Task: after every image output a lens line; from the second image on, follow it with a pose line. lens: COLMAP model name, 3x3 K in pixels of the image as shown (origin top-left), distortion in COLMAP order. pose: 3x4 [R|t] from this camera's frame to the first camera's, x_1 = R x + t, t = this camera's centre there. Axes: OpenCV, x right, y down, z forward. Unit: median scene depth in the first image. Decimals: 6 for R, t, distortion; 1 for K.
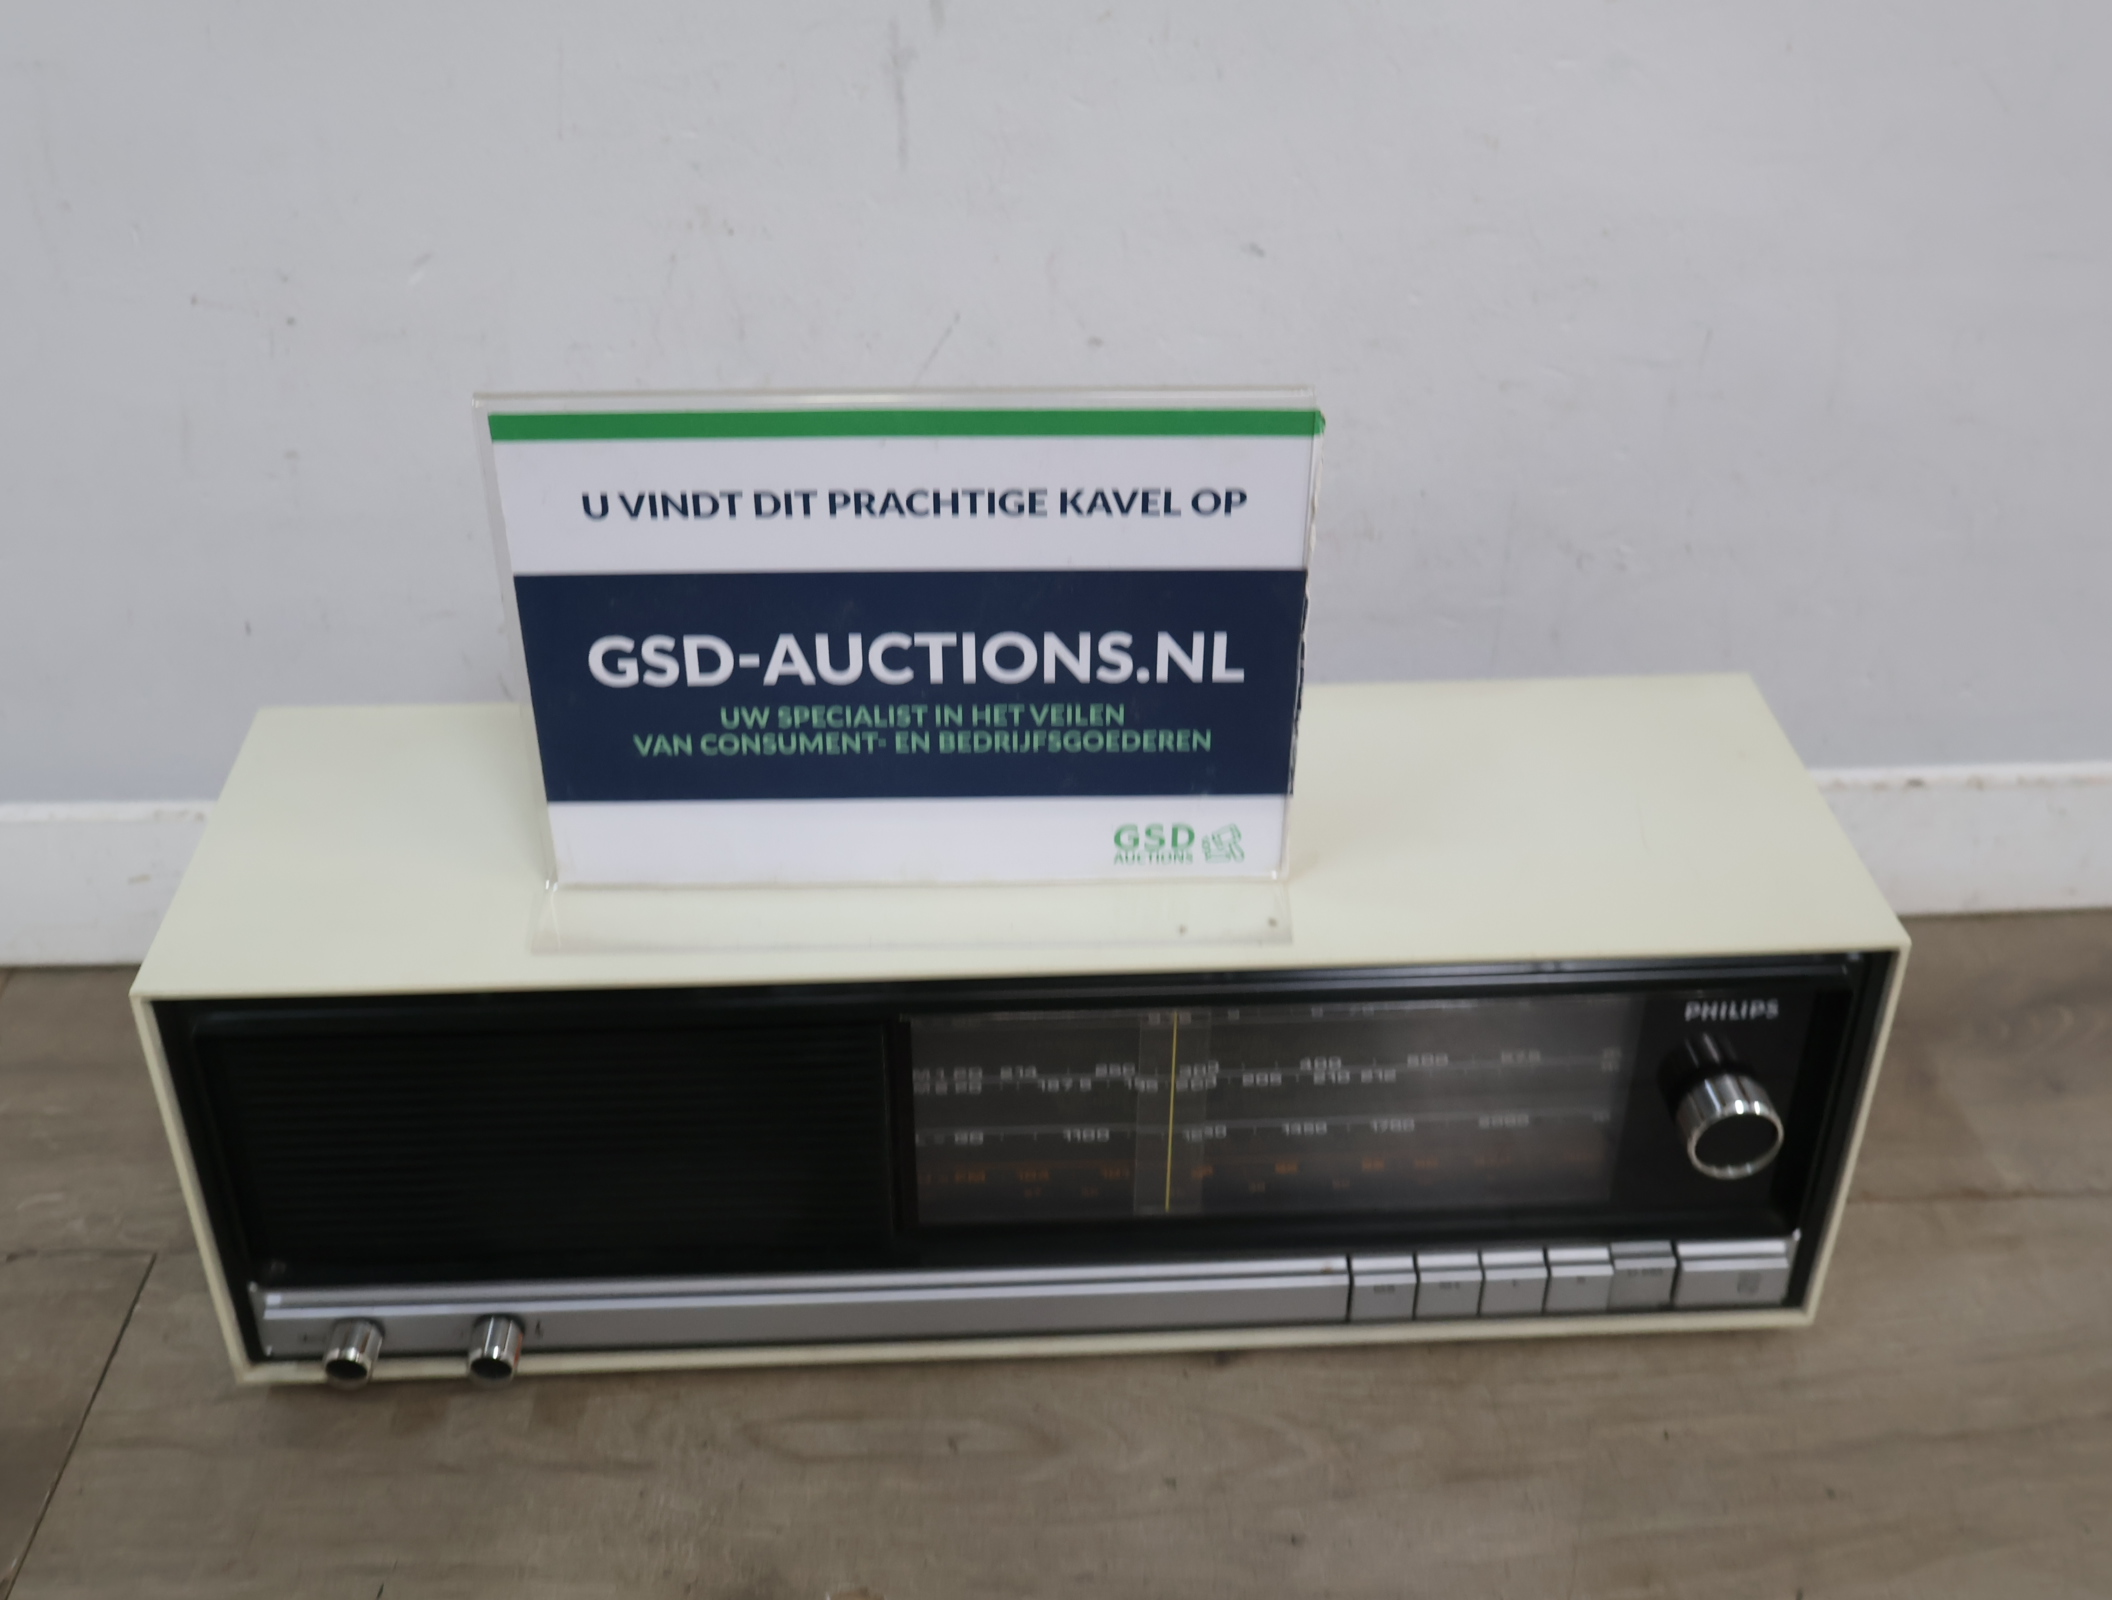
lens RADIAL K [[2222.0, 0, 1046.3], [0, 2222.0, 799.0], [0, 0, 1]] dist [0.018556, 0.000000]
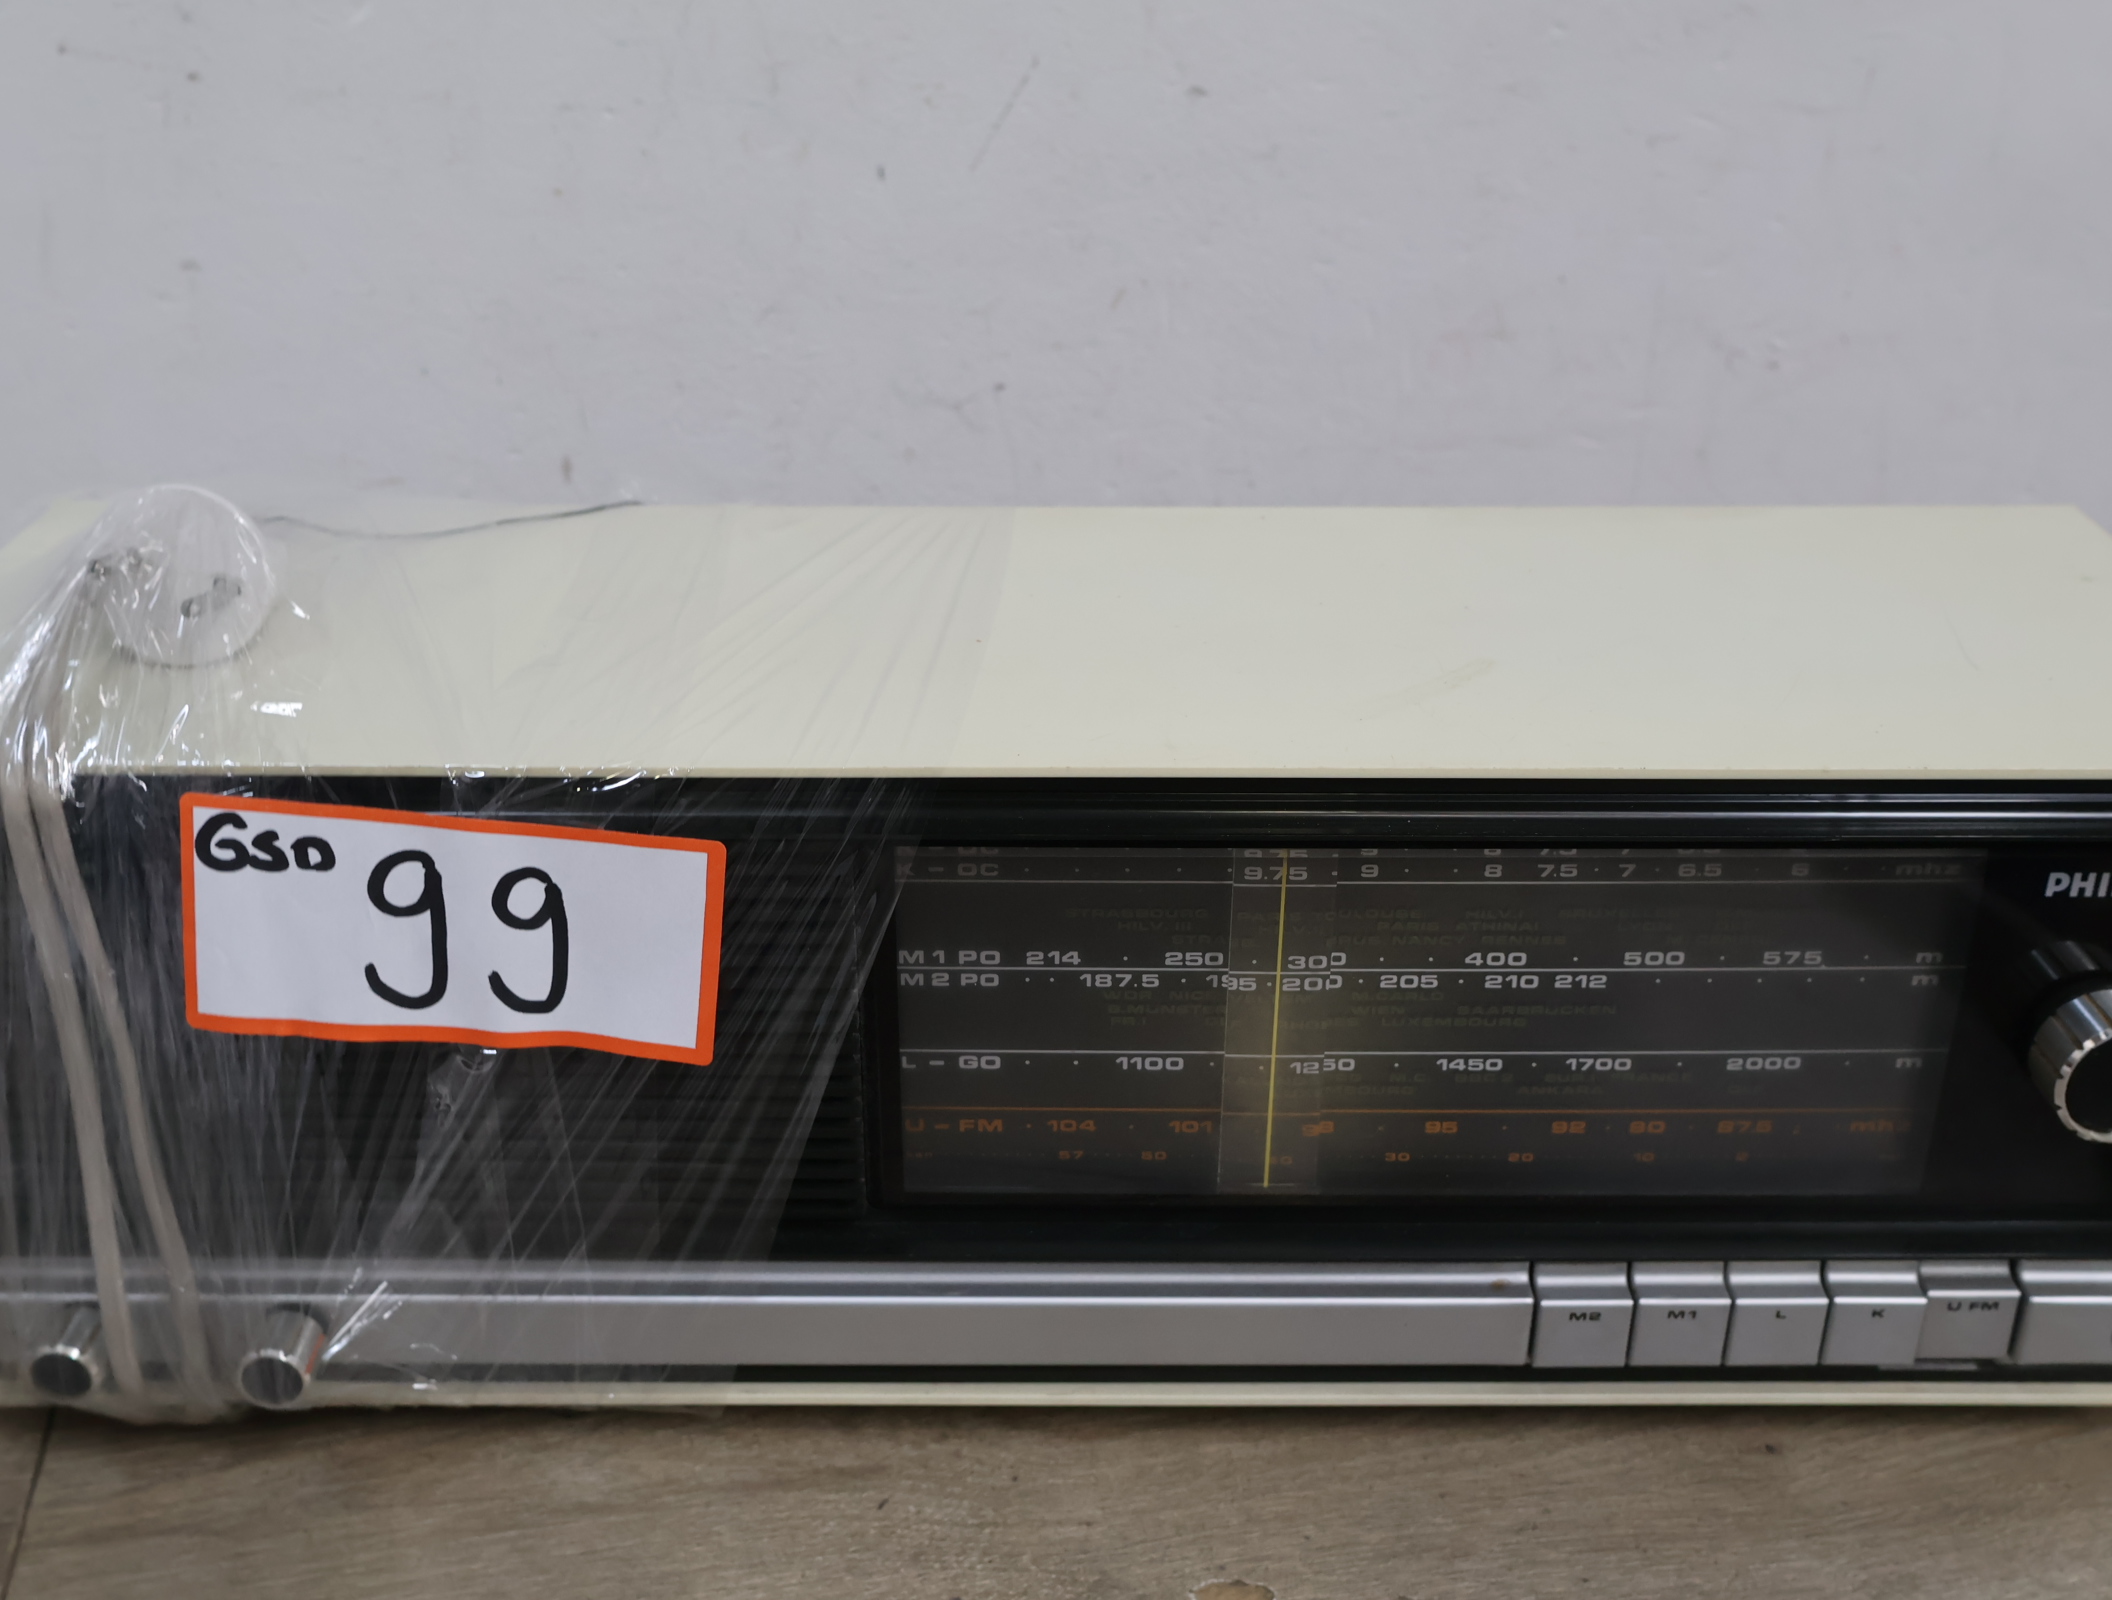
lens RADIAL K [[2222.0, 0, 1051.8], [0, 2222.0, 811.3], [0, 0, 1]] dist [0.018556, 0.000000]
pose [[0.998940, 0.022083, -0.040380, 0.013582], [-0.026850, 0.992215, -0.121605, 0.157274], [0.037380, 0.122561, 0.991757, 0.306866]]
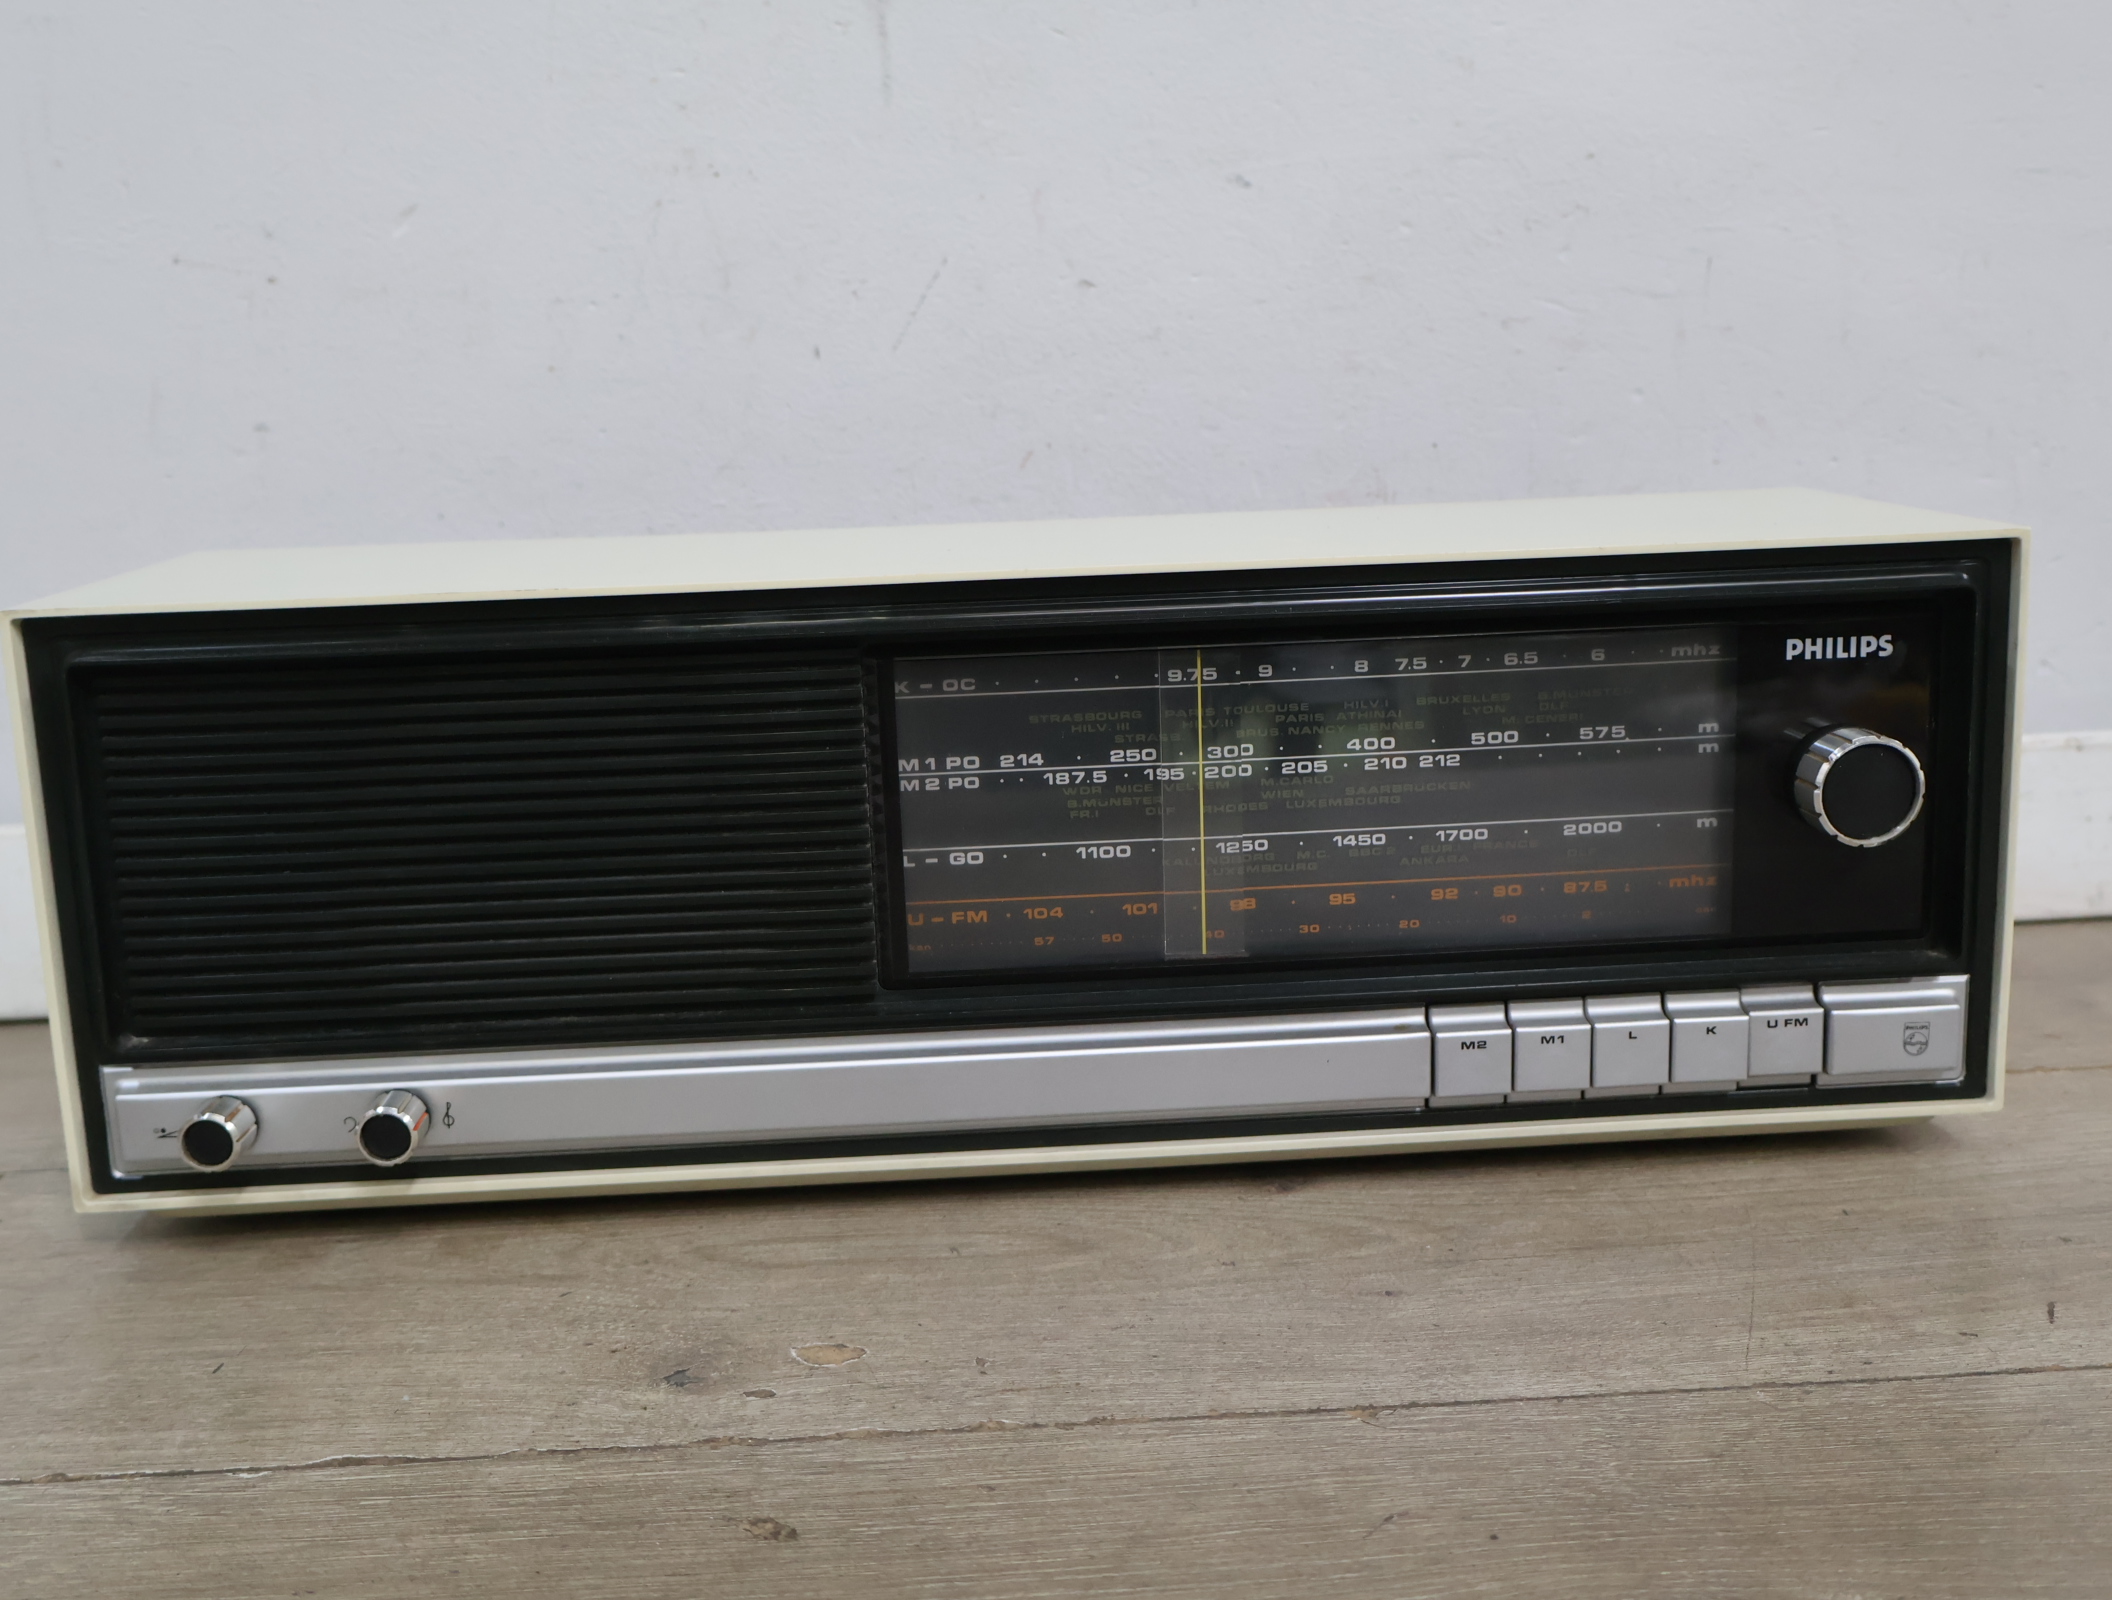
lens RADIAL K [[2222.0, 0, 1041.9], [0, 2222.0, 815.8], [0, 0, 1]] dist [0.018556, 0.000000]
pose [[0.999255, -0.037973, -0.006892, 0.000749], [0.032840, 0.930429, -0.364998, 0.445588], [0.020273, 0.364499, 0.930983, 0.201377]]
